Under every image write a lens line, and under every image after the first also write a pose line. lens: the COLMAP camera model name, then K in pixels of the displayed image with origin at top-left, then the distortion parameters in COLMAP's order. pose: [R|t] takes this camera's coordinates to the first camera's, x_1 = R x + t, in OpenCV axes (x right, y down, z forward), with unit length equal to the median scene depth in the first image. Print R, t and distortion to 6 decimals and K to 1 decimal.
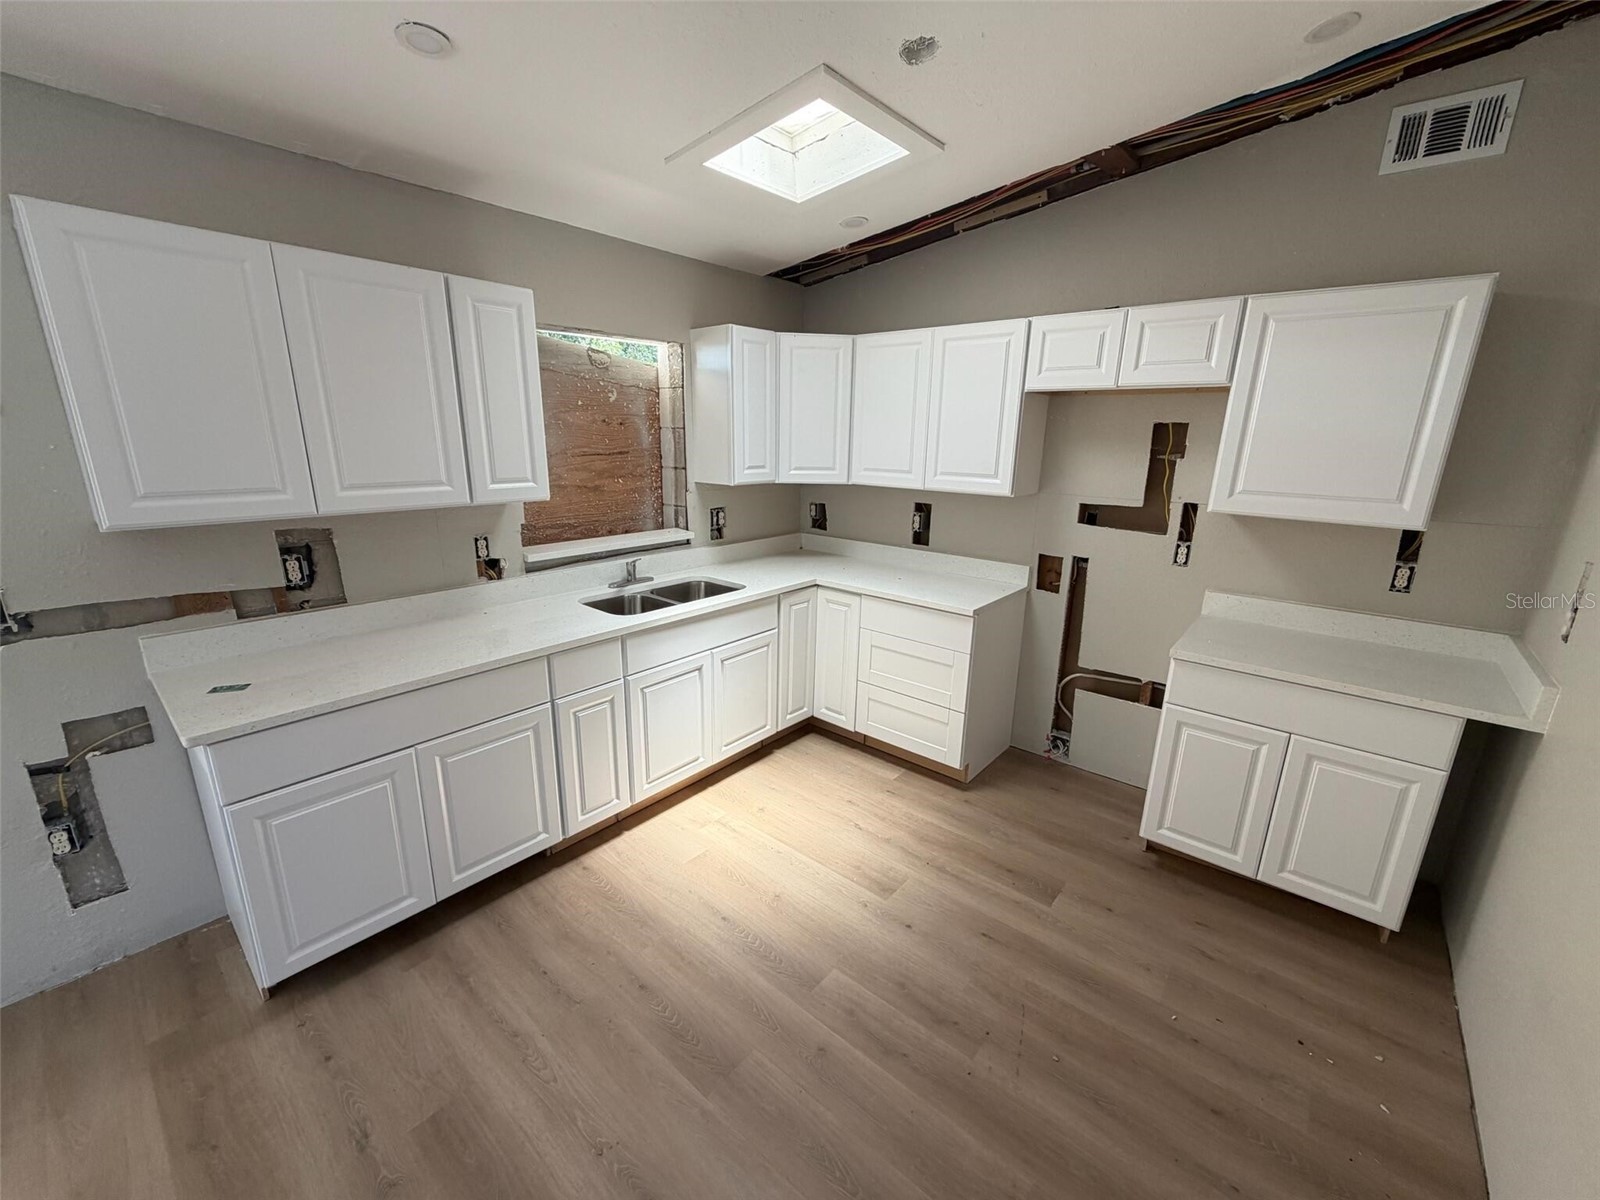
lens RADIAL K [[639.2, 0, 797.7], [0, 639.2, 602.7], [0, 0, 1]] dist [0.000589, 0.000068]
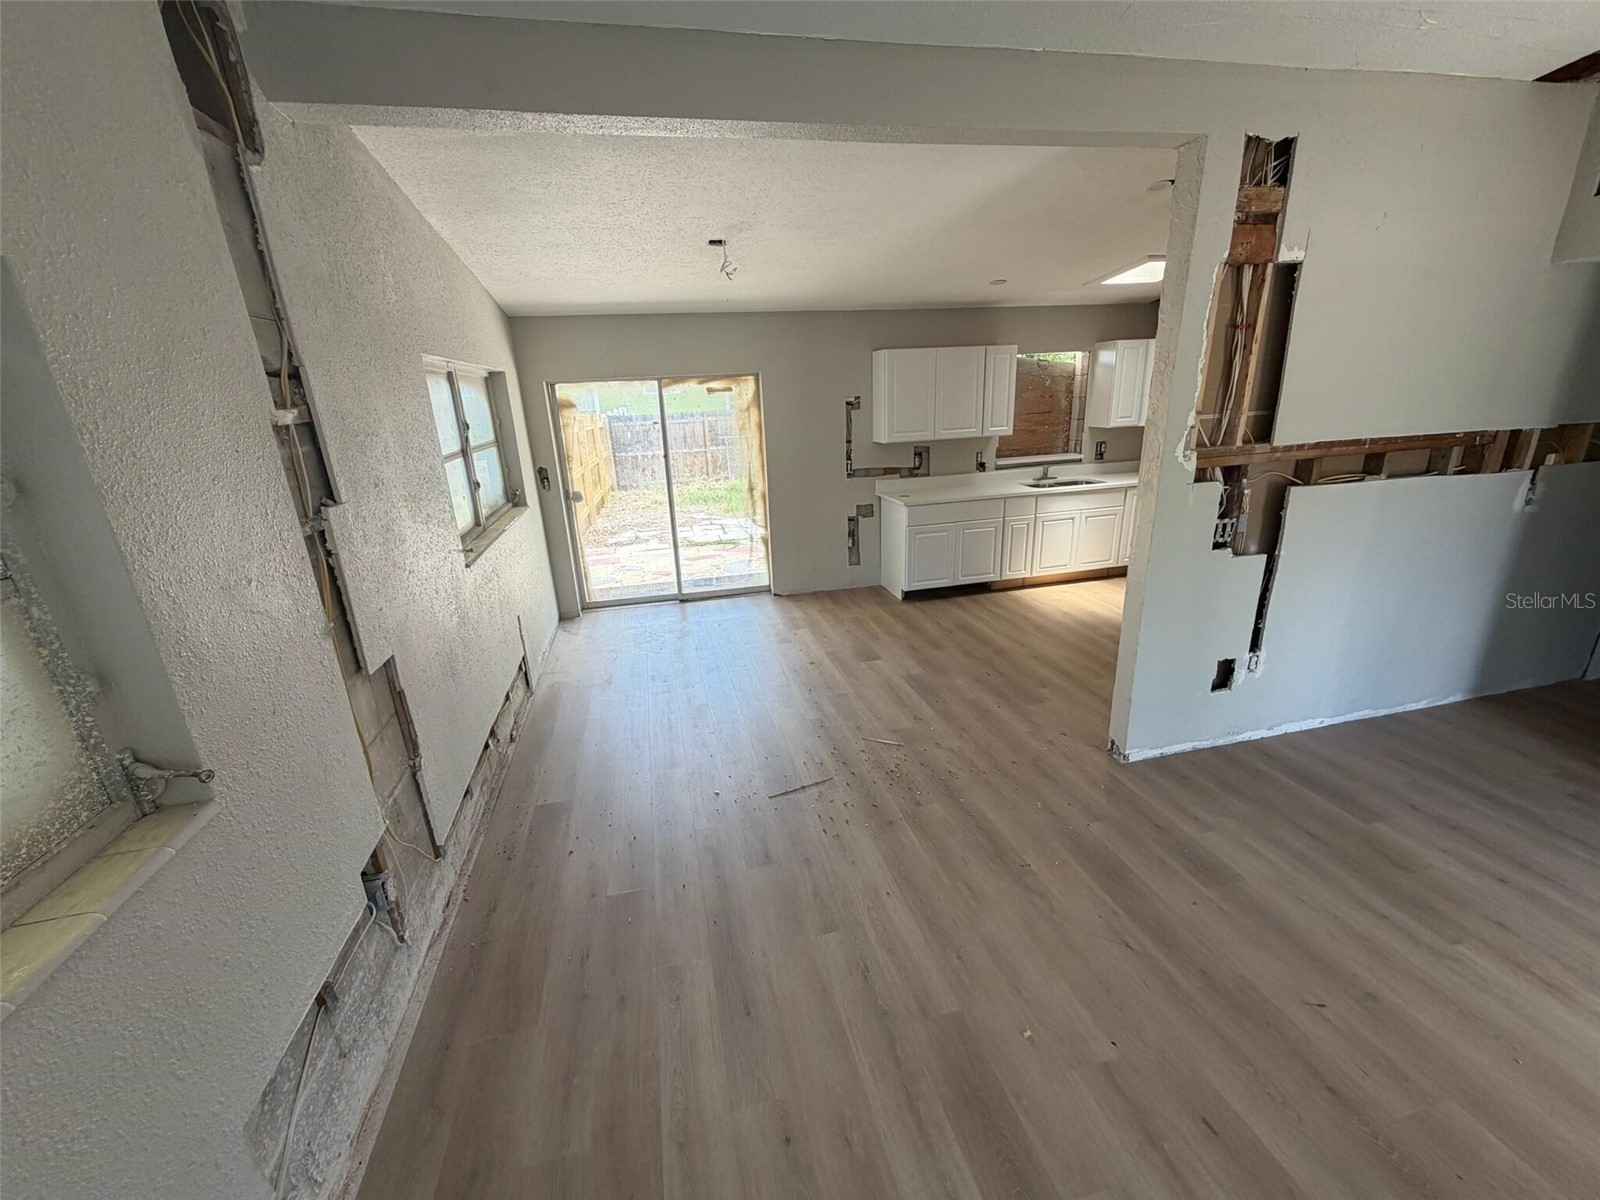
lens RADIAL K [[639.2, 0, 798.8], [0, 639.2, 599.5], [0, 0, 1]] dist [0.000589, 0.000068]
pose [[0.803414, 0.133654, -0.580226, 0.322641], [-0.097362, 0.990854, 0.093429, 0.225776], [0.587406, -0.018570, 0.809079, -1.043186]]
